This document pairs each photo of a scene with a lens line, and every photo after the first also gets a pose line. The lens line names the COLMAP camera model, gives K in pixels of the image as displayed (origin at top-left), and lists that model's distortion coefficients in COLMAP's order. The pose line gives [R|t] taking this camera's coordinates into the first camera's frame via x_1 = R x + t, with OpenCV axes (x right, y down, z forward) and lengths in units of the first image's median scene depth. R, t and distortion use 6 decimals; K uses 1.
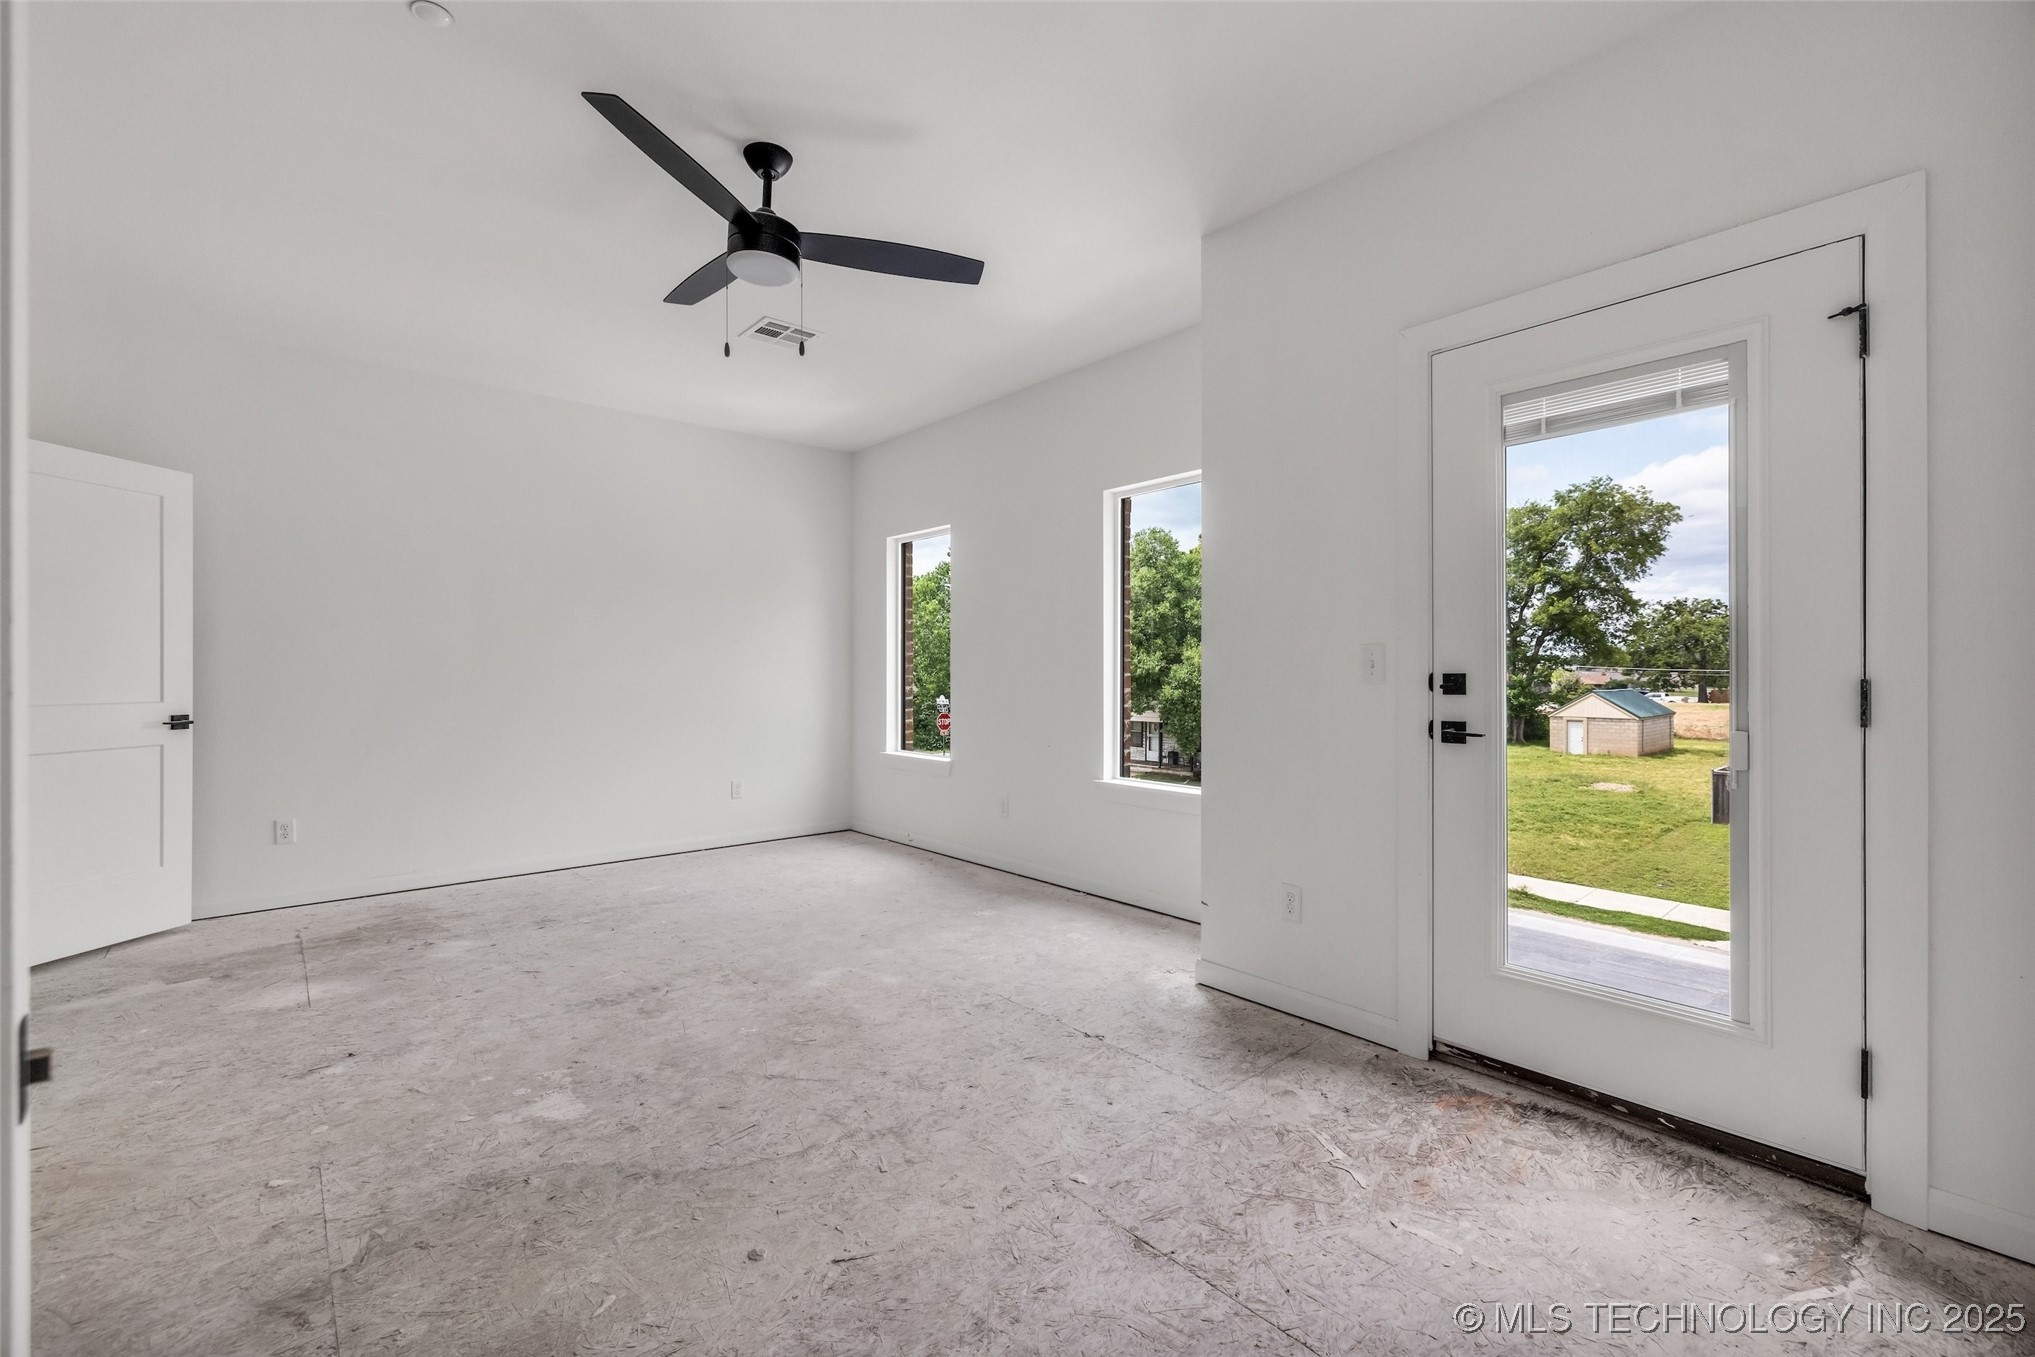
lens RADIAL K [[860.1, 0, 1010.6], [0, 860.1, 673.3], [0, 0, 1]] dist [0.000750, -0.000742]
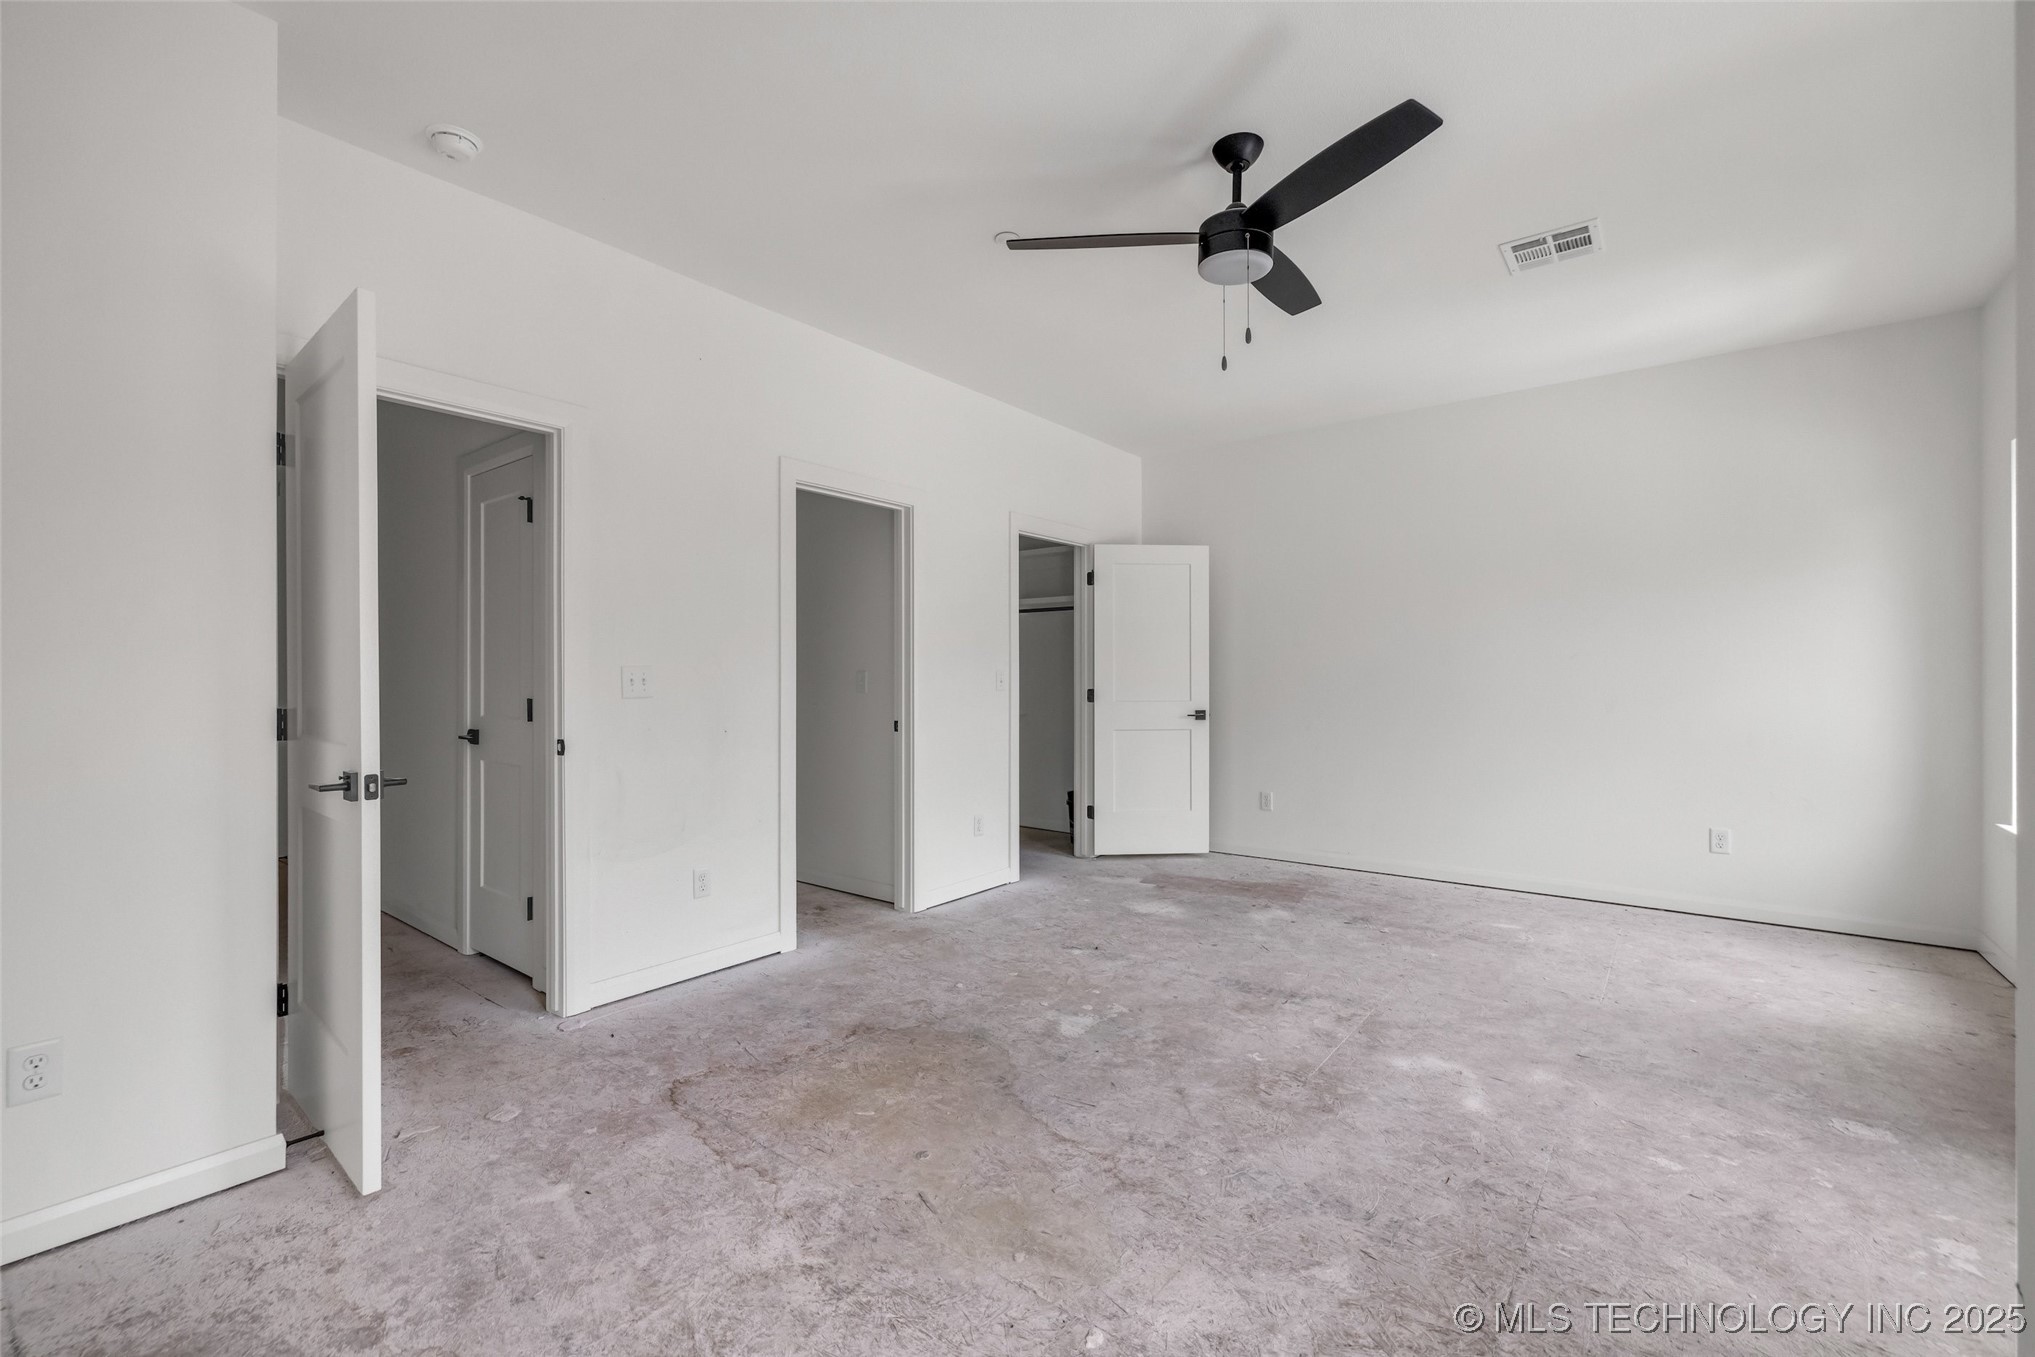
lens RADIAL K [[860.1, 0, 1015.6], [0, 860.1, 679.1], [0, 0, 1]] dist [0.000750, -0.000742]
pose [[0.192982, -0.001017, -0.981202, 0.622276], [0.001348, 0.999999, -0.000771, -0.008008], [0.981201, -0.001174, 0.192984, 0.582558]]
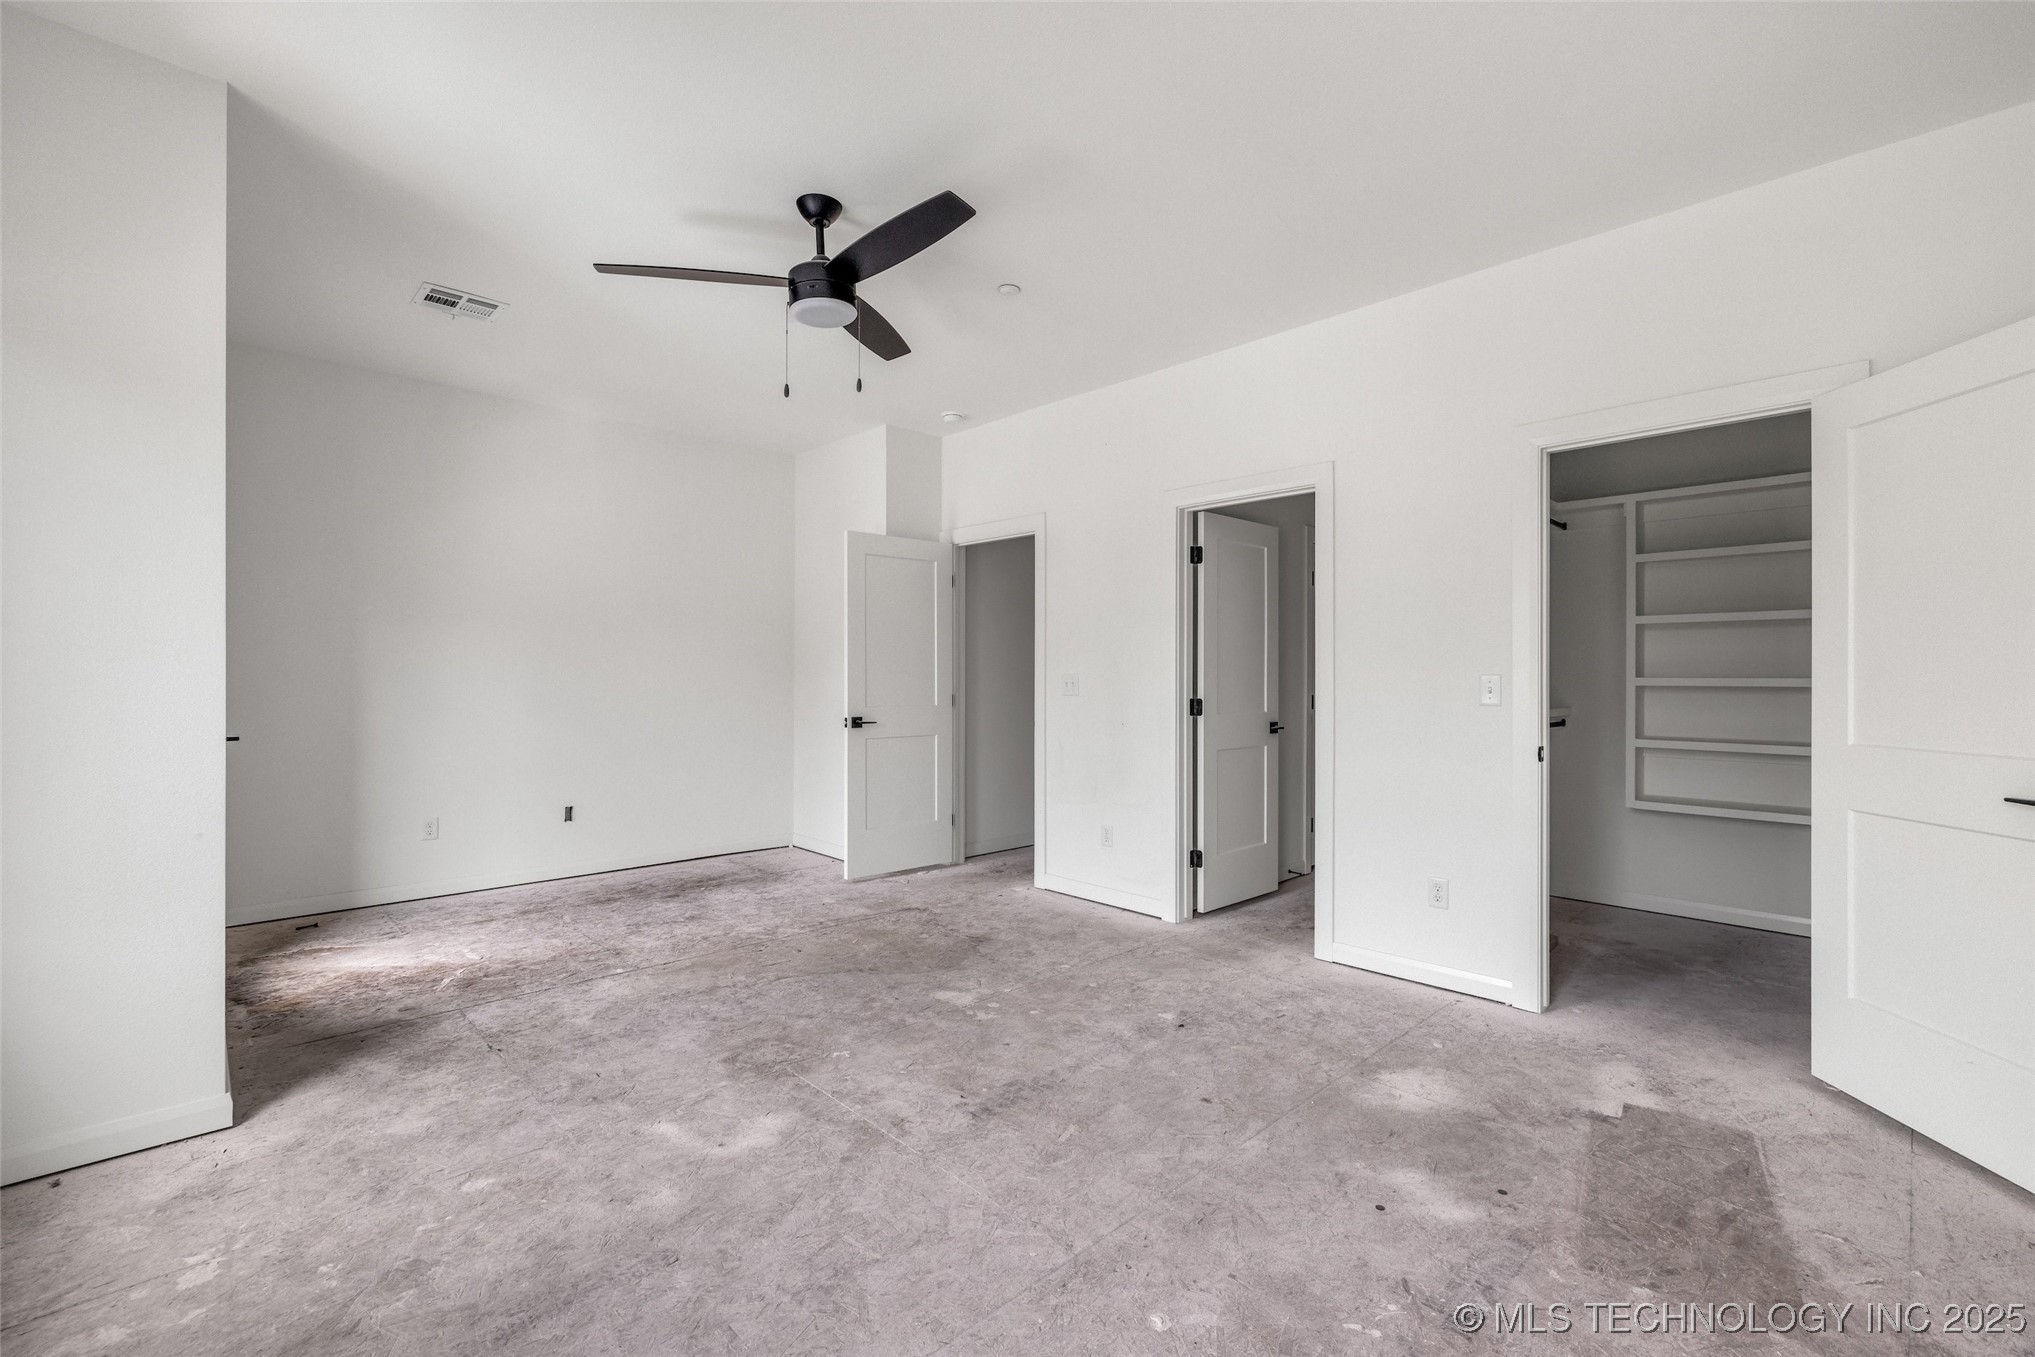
lens RADIAL K [[860.1, 0, 1017.3], [0, 860.1, 686.7], [0, 0, 1]] dist [0.000750, -0.000742]
pose [[-0.998082, -0.005818, -0.061632, -0.470291], [-0.006507, 0.999919, 0.010983, -0.021984], [0.061563, 0.011363, -0.998038, 2.115063]]
